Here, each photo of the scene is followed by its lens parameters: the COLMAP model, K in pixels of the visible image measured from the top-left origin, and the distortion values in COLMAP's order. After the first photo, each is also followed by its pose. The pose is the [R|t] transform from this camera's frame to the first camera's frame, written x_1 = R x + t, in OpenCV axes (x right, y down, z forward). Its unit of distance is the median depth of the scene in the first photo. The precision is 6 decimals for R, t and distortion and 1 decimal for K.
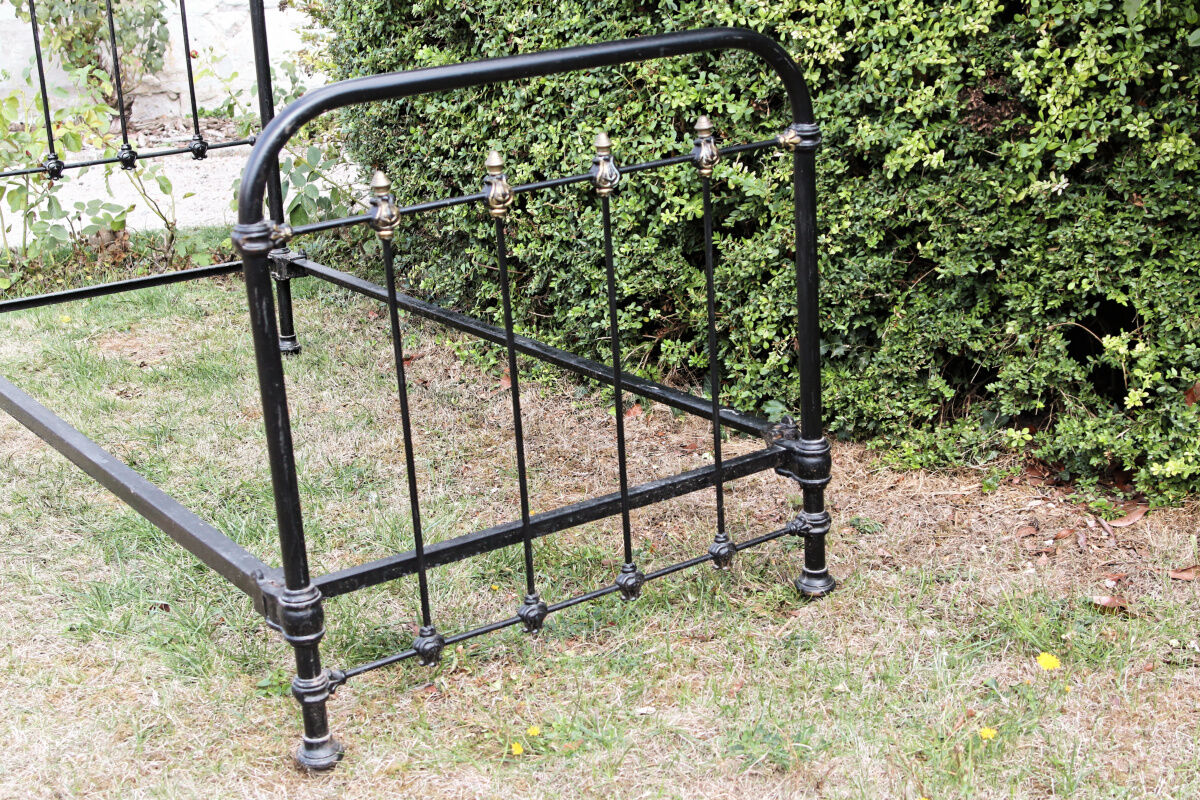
lens RADIAL K [[1867.3, 0, 600.0], [0, 1867.3, 400.0], [0, 0, 1]] dist [0.003535, -0.006053]
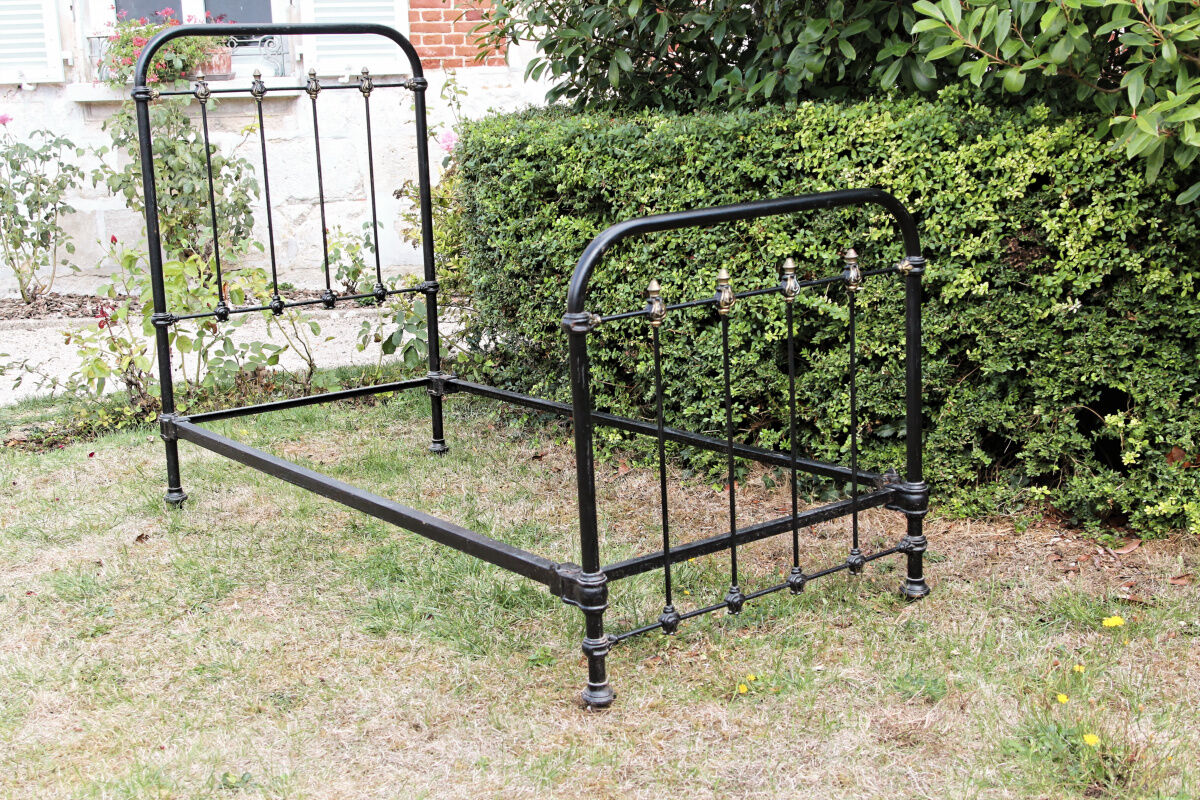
lens RADIAL K [[1635.1, 0, 600.0], [0, 1635.1, 400.0], [0, 0, 1]] dist [0.037998, 0.040477]
pose [[0.998412, -0.000962, 0.056323, -0.170950], [0.006381, 0.995350, -0.096110, 0.068210], [-0.055969, 0.096317, 0.993776, -0.188107]]
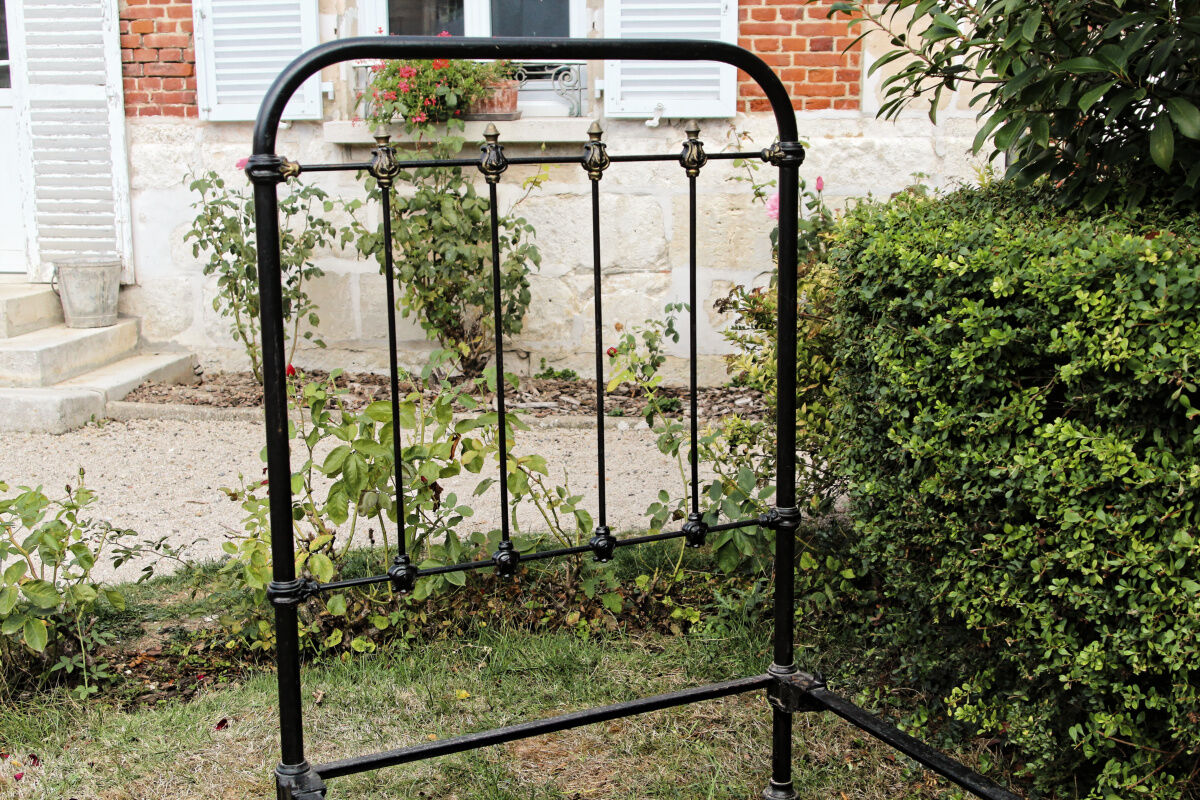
lens RADIAL K [[1550.5, 0, 600.0], [0, 1550.5, 400.0], [0, 0, 1]] dist [-0.000022, 0.006780]
pose [[0.991141, 0.054379, -0.121173, -0.246795], [-0.066826, 0.992625, -0.101145, -0.165846], [0.114779, 0.108347, 0.987465, 0.546372]]
